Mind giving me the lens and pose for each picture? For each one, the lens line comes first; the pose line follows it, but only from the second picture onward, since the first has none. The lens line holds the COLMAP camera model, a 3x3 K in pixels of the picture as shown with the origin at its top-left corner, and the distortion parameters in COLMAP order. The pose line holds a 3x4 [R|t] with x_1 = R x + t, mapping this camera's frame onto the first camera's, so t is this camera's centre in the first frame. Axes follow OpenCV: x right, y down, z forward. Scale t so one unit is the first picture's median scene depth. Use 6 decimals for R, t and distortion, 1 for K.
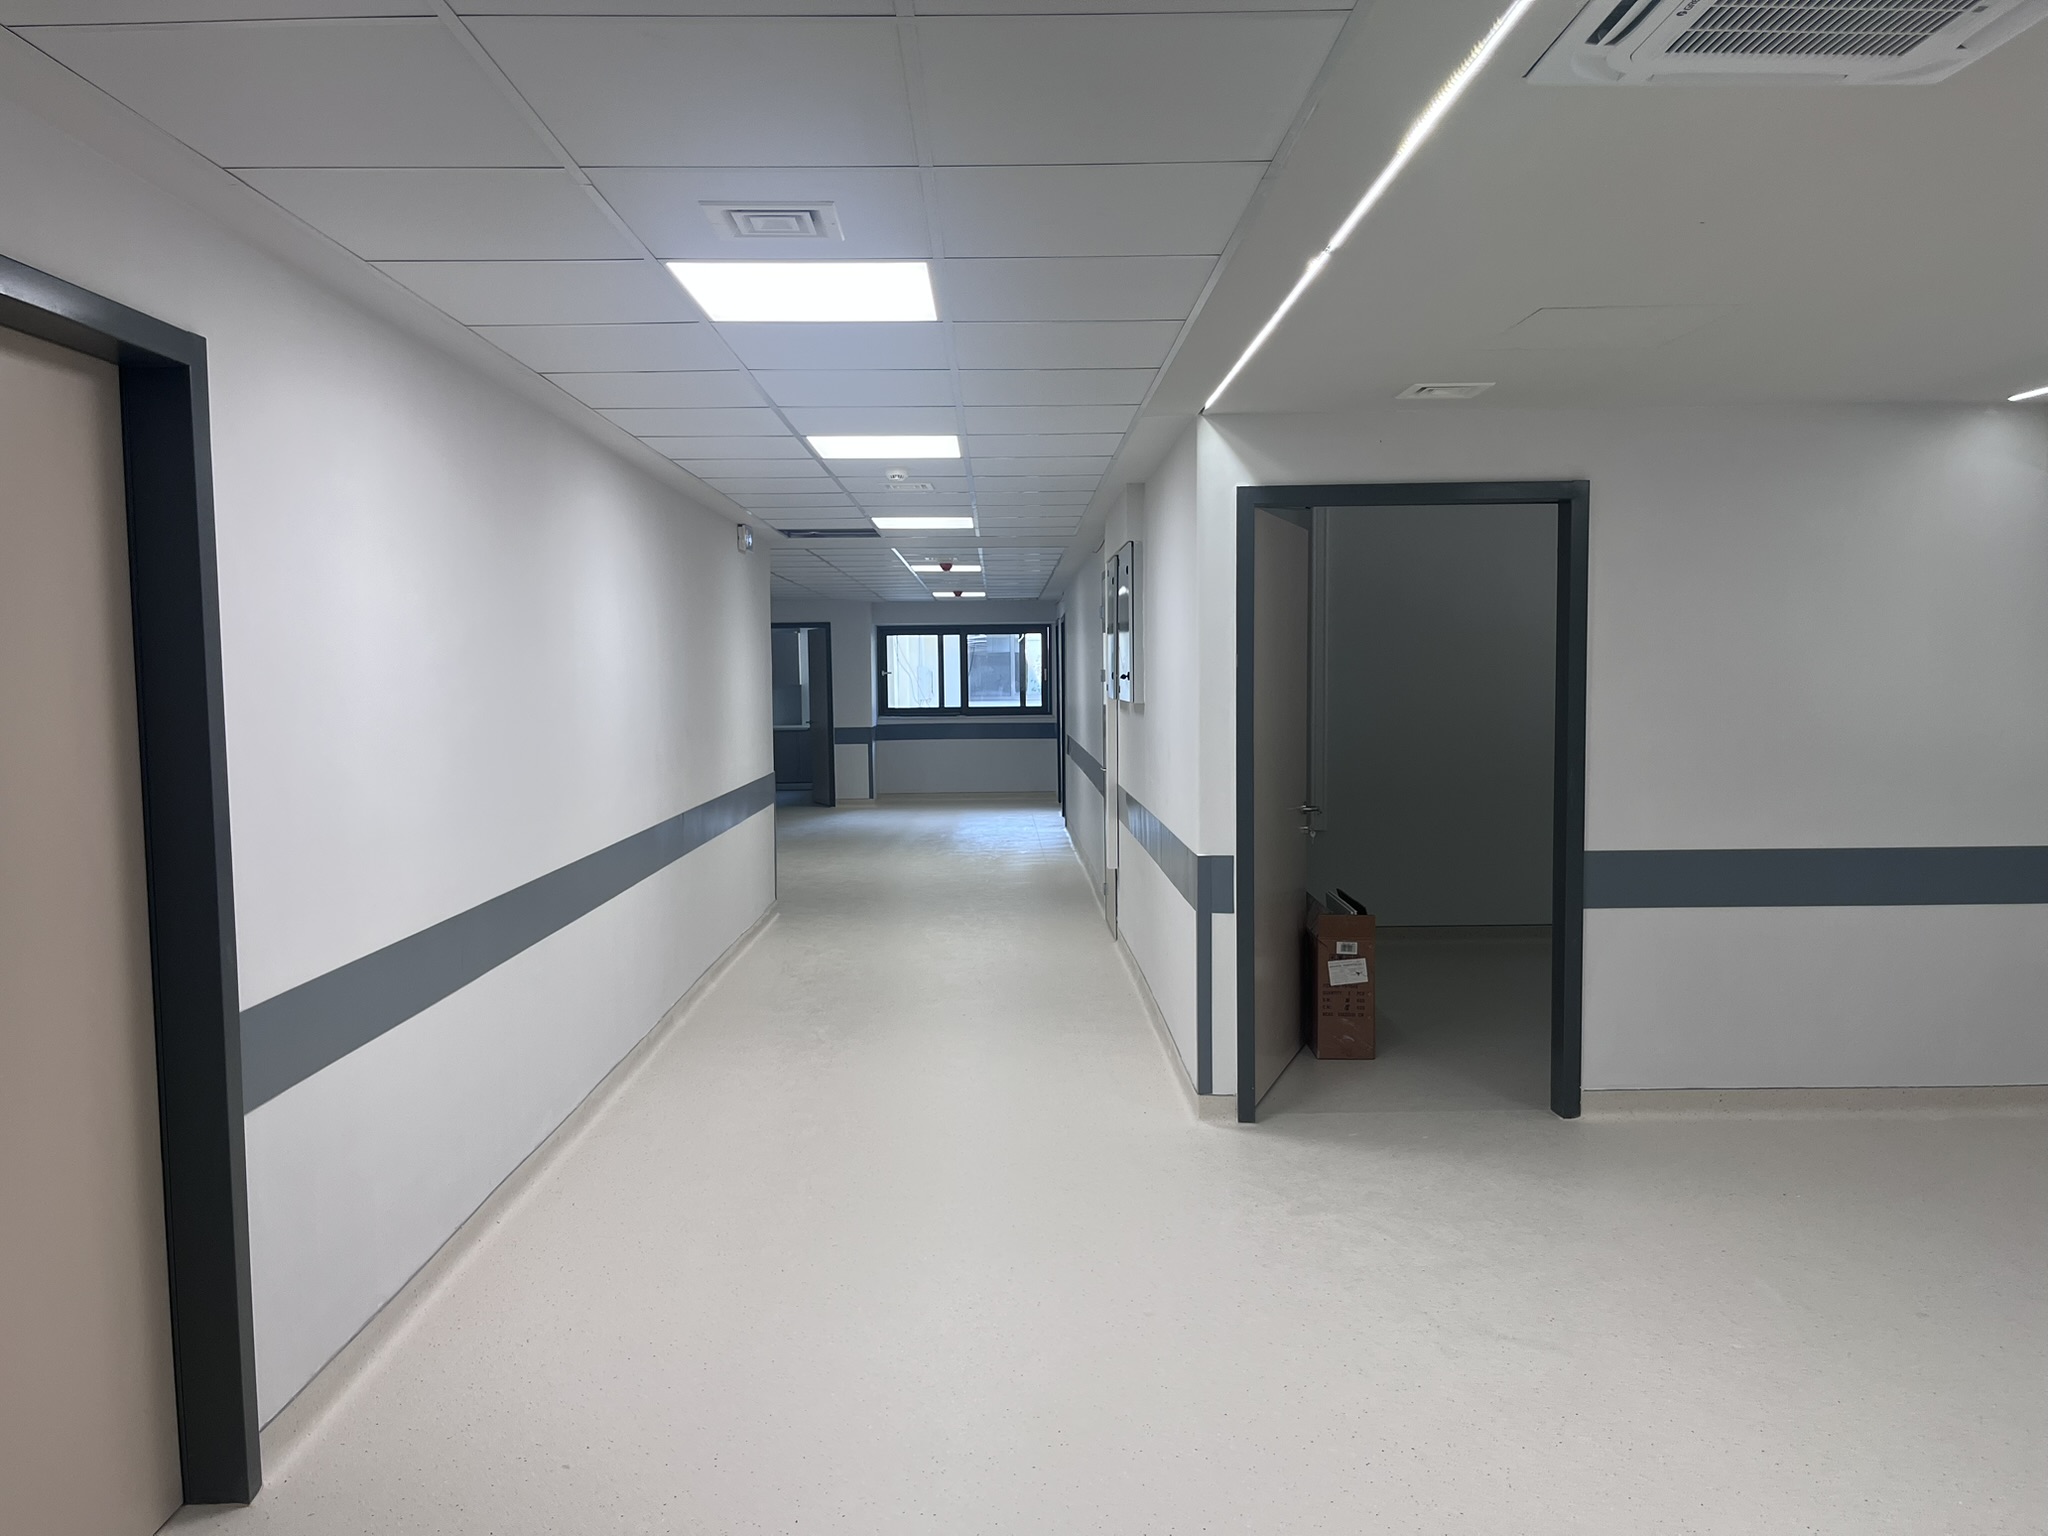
lens RADIAL K [[1547.6, 0, 1021.6], [0, 1547.6, 766.5], [0, 0, 1]] dist [0.007901, -0.012759]
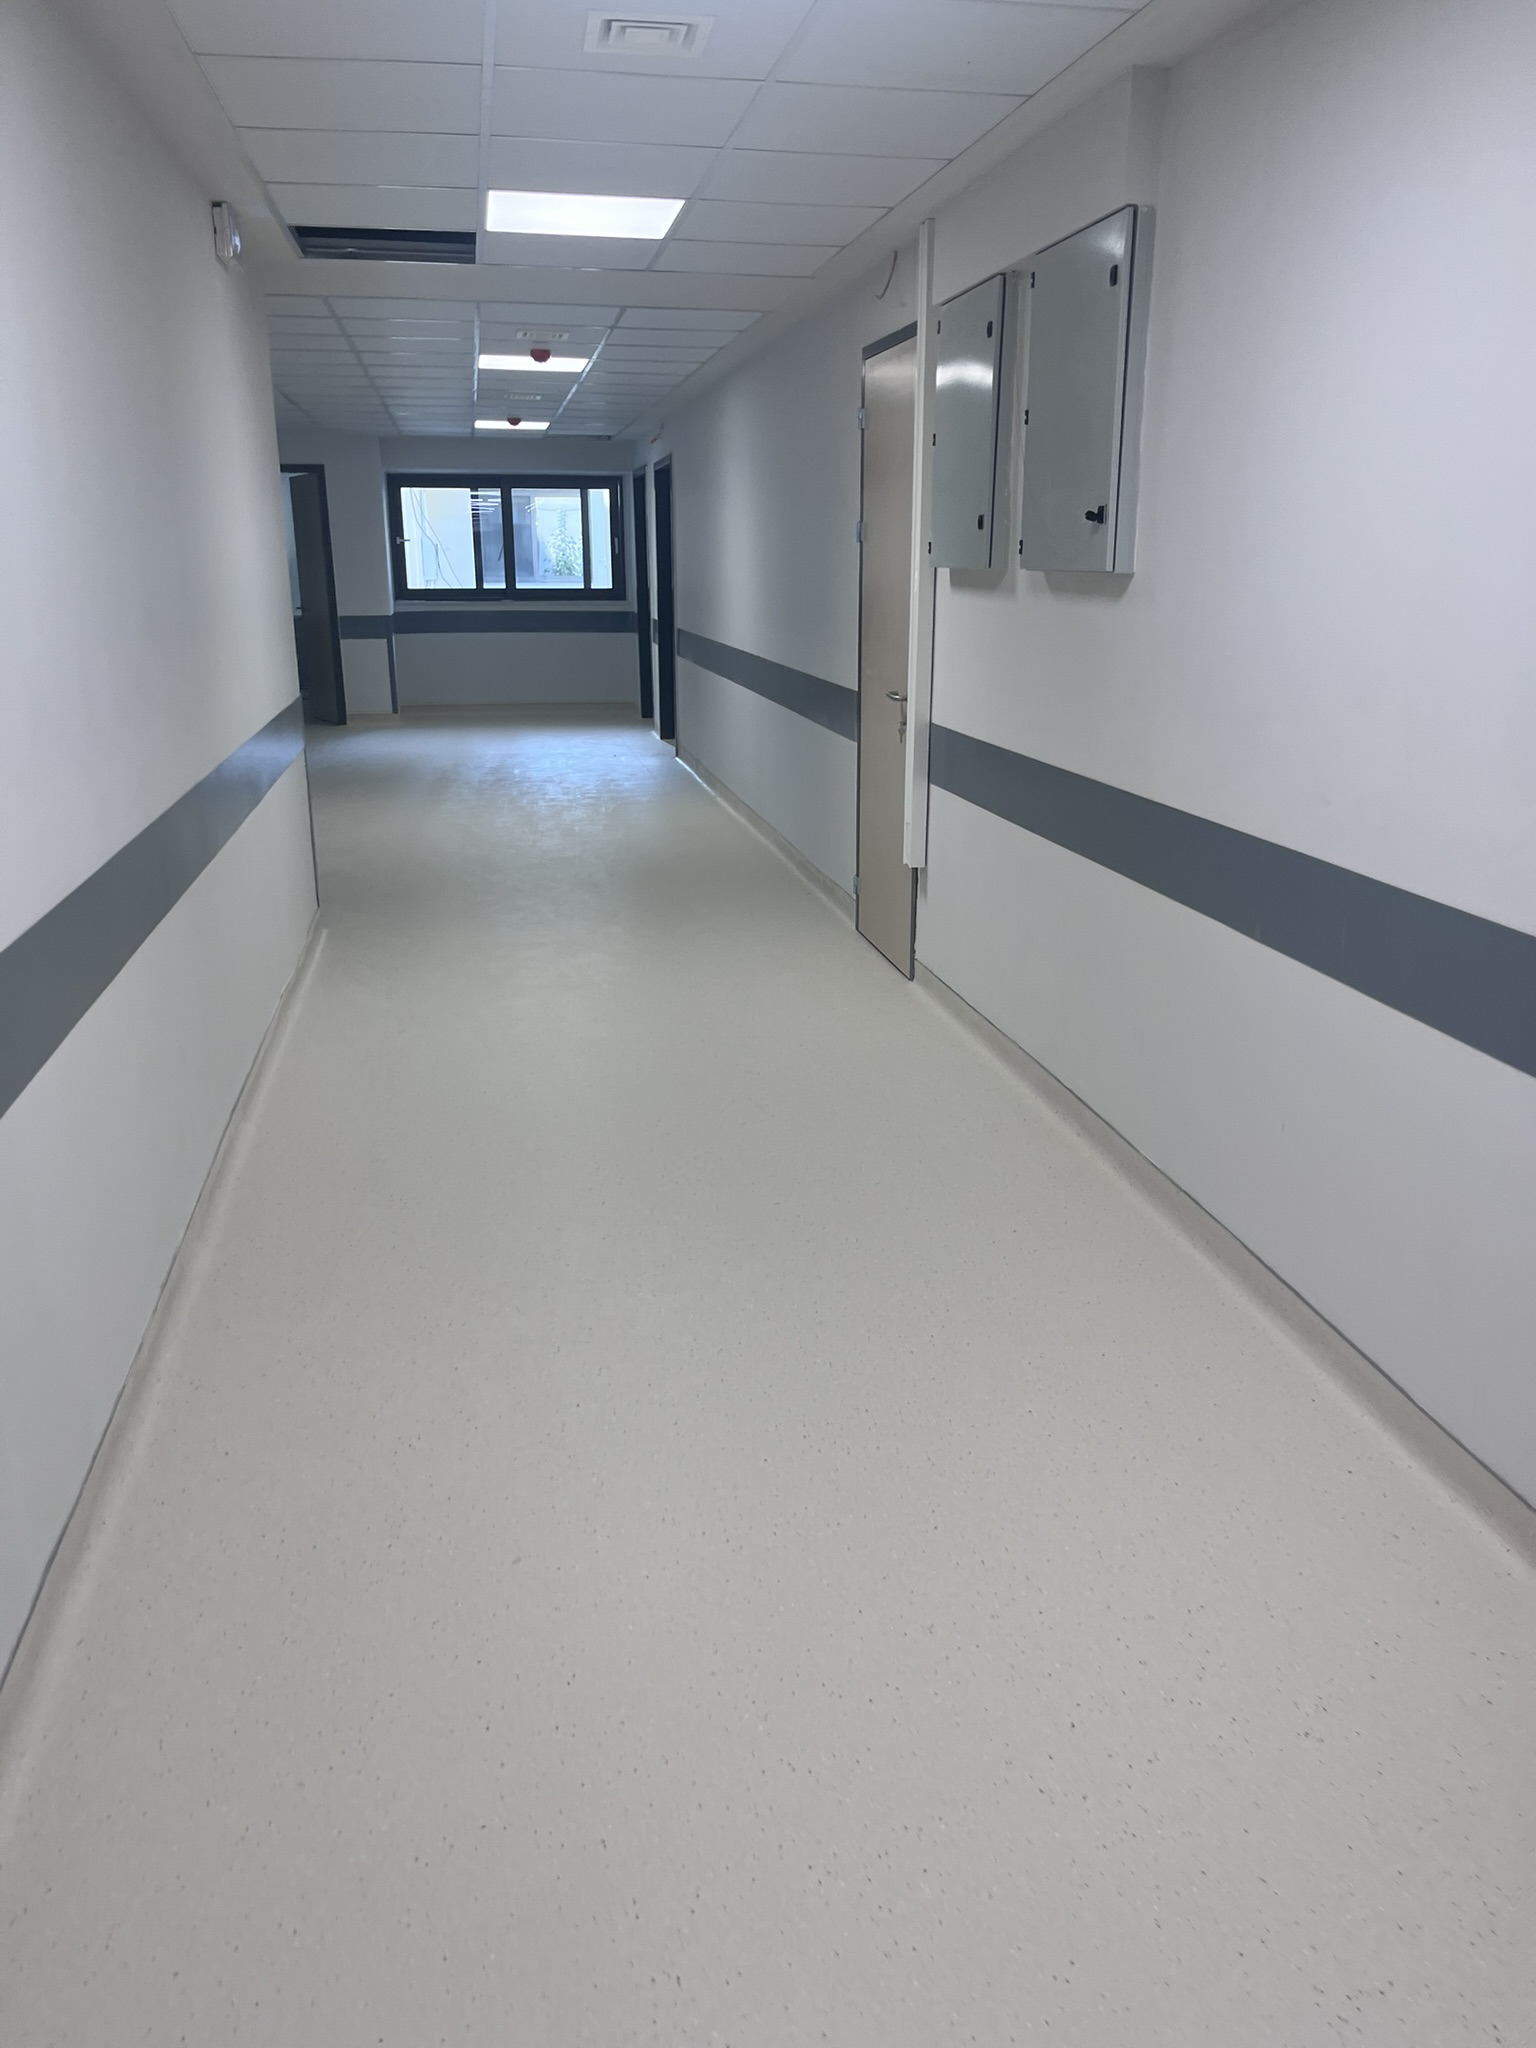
lens RADIAL K [[1547.6, 0, 770.5], [0, 1547.6, 1028.0], [0, 0, 1]] dist [0.007901, -0.012759]
pose [[0.985240, -0.039506, 0.166559, -0.047858], [-0.000385, 0.972490, 0.232943, -0.006033], [-0.171180, -0.229569, 0.958121, 0.205104]]
